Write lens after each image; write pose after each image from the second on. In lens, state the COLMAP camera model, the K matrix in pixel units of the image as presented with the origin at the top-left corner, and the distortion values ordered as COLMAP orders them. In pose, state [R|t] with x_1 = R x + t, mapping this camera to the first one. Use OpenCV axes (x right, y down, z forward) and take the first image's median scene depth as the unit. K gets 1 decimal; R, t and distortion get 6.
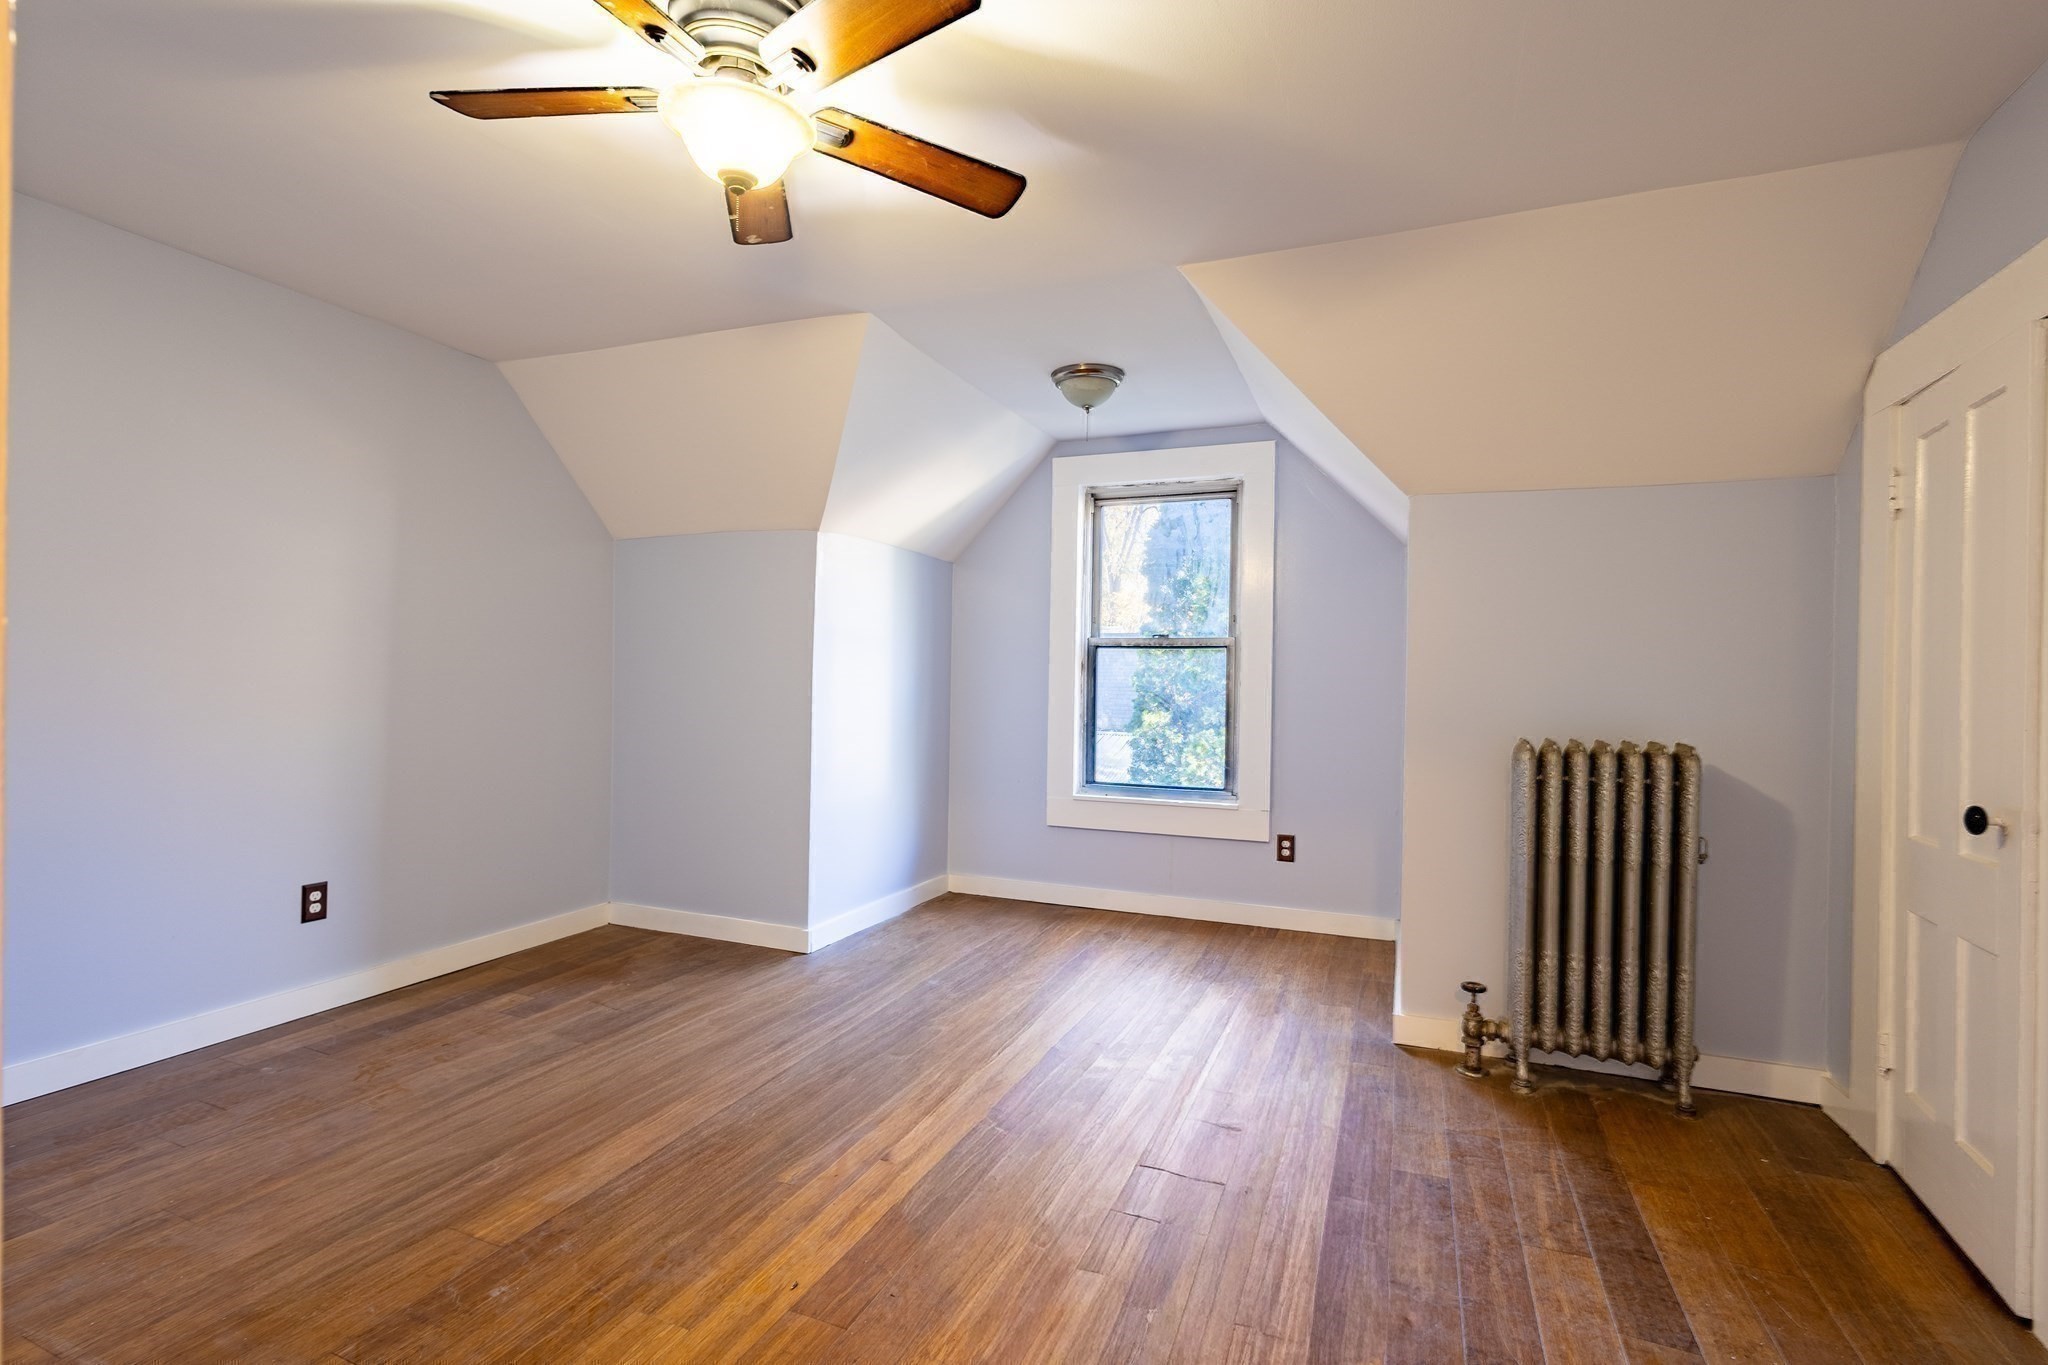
lens RADIAL K [[941.5, 0, 1026.3], [0, 941.5, 679.2], [0, 0, 1]] dist [0.005525, -0.000418]
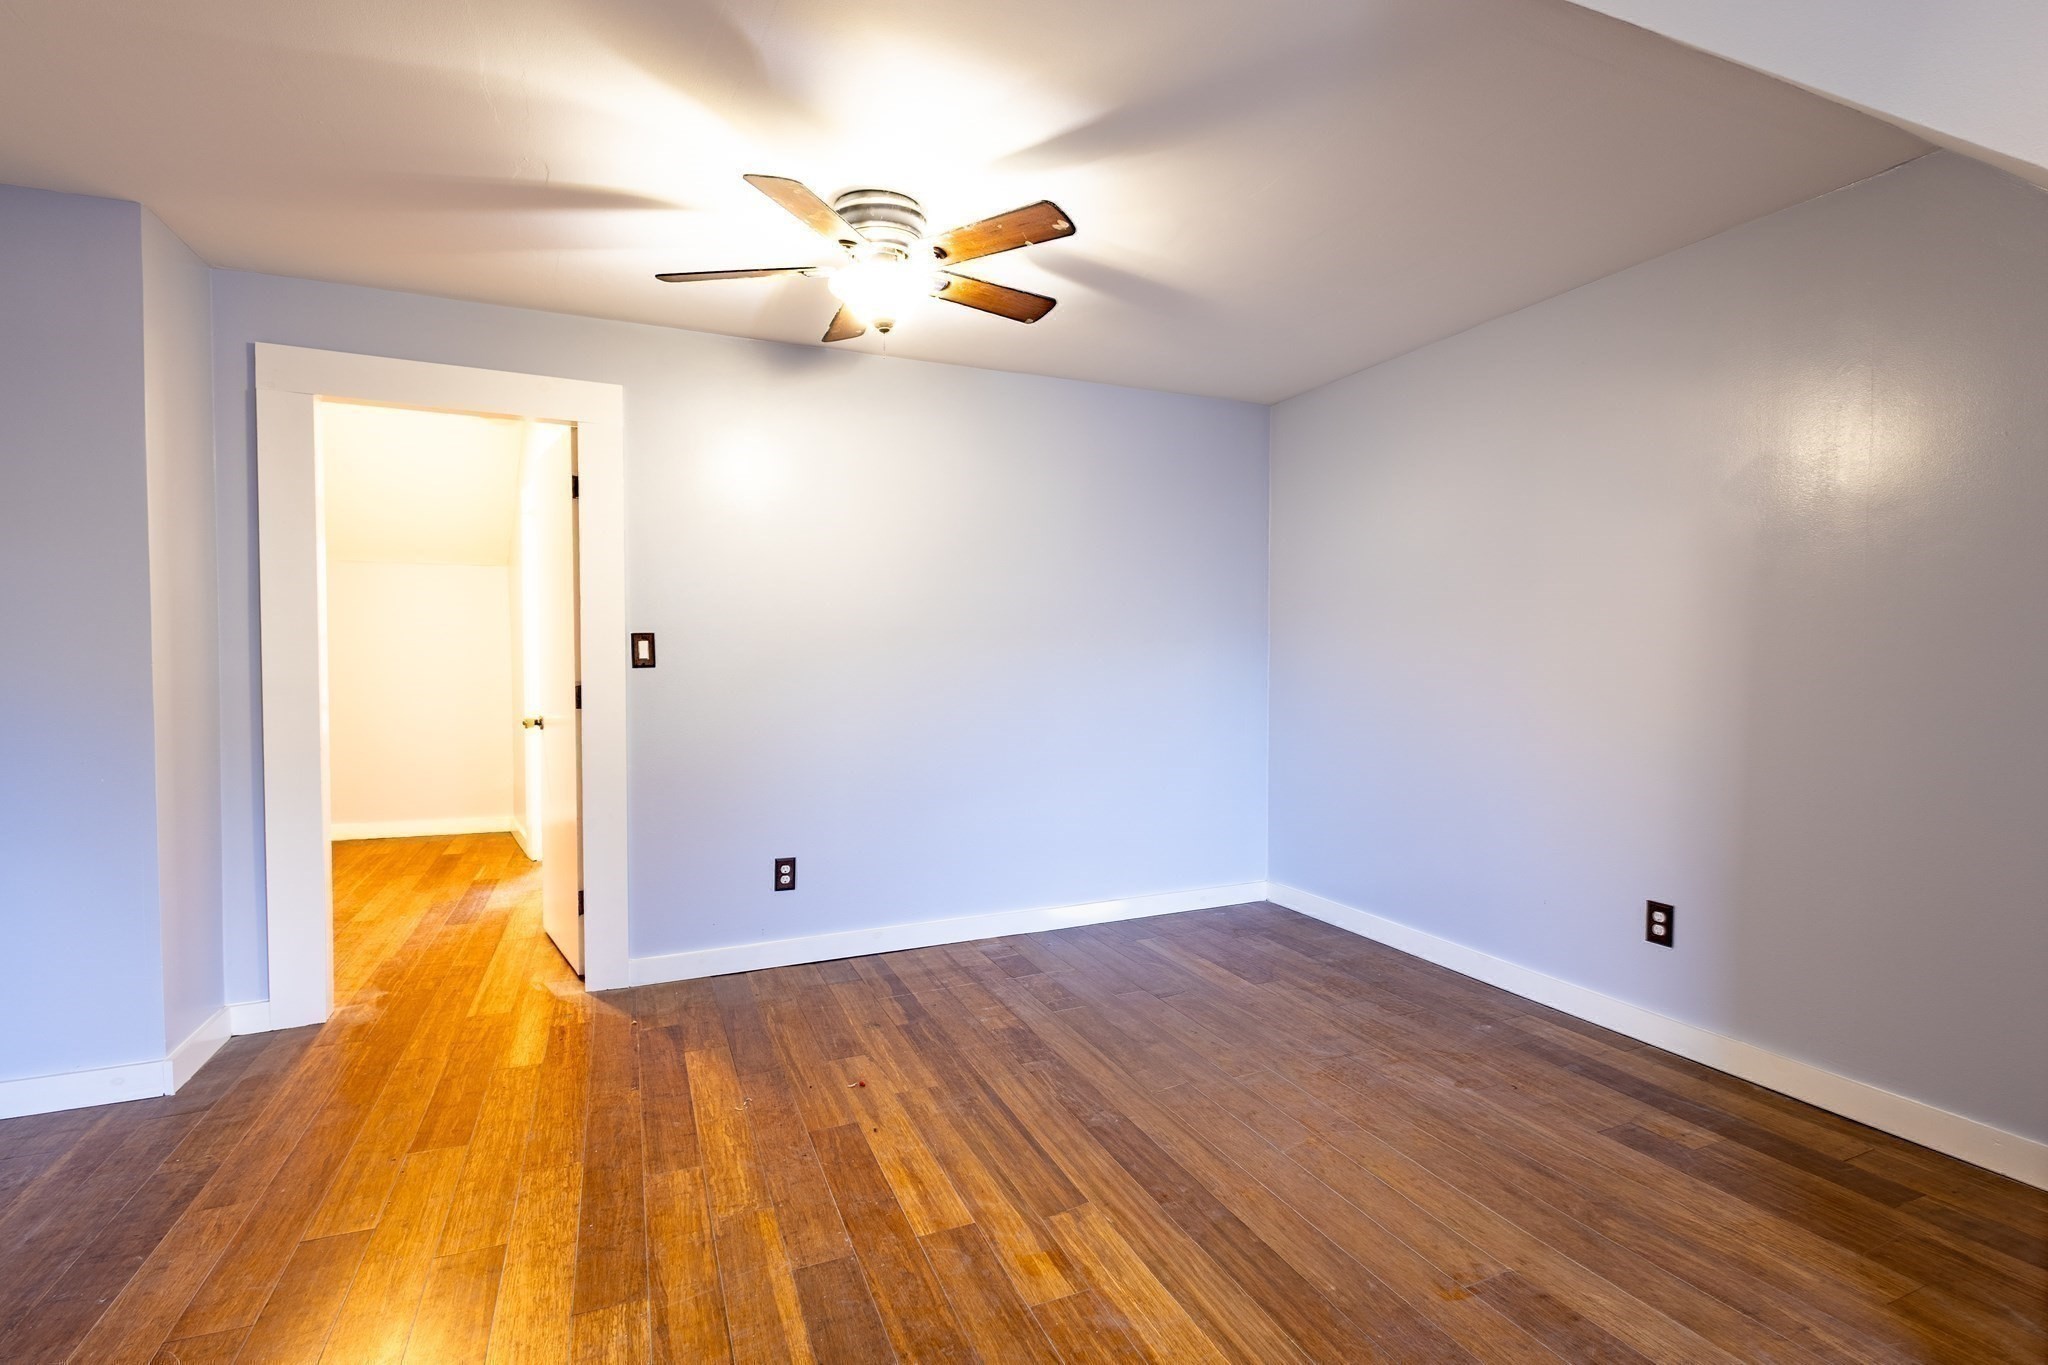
lens RADIAL K [[941.5, 0, 1023.4], [0, 941.5, 678.2], [0, 0, 1]] dist [0.005525, -0.000418]
pose [[-0.700038, -0.004030, -0.714094, 0.345335], [-0.014880, 0.999849, 0.008945, 0.002953], [0.713950, 0.016887, -0.699993, 1.301674]]
